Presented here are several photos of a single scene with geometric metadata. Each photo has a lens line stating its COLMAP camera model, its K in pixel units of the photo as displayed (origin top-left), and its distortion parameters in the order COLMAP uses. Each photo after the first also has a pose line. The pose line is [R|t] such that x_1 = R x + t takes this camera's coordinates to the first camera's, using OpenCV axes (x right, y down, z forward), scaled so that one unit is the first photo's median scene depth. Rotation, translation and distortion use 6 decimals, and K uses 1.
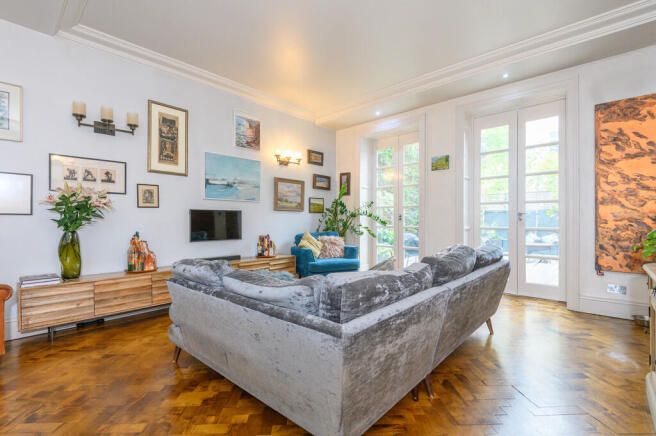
lens RADIAL K [[301.2, 0, 329.3], [0, 301.2, 219.1], [0, 0, 1]] dist [0.021053, -0.013110]
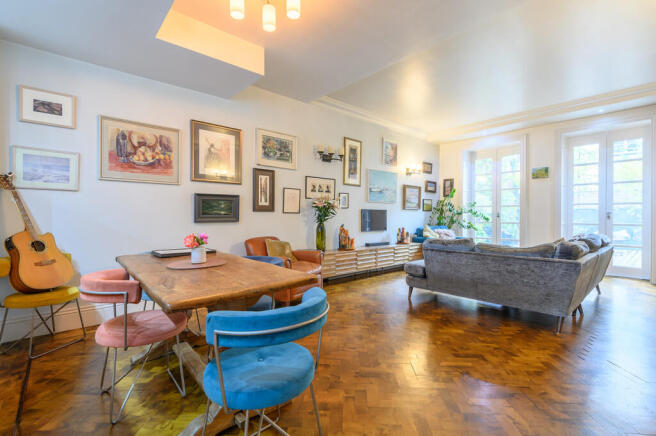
lens RADIAL K [[301.2, 0, 326.2], [0, 301.2, 218.1], [0, 0, 1]] dist [0.021053, -0.013110]
pose [[0.994023, 0.007043, -0.108946, -0.400987], [-0.005429, 0.999871, 0.015098, -0.008474], [0.109039, -0.014416, 0.993933, -0.392052]]
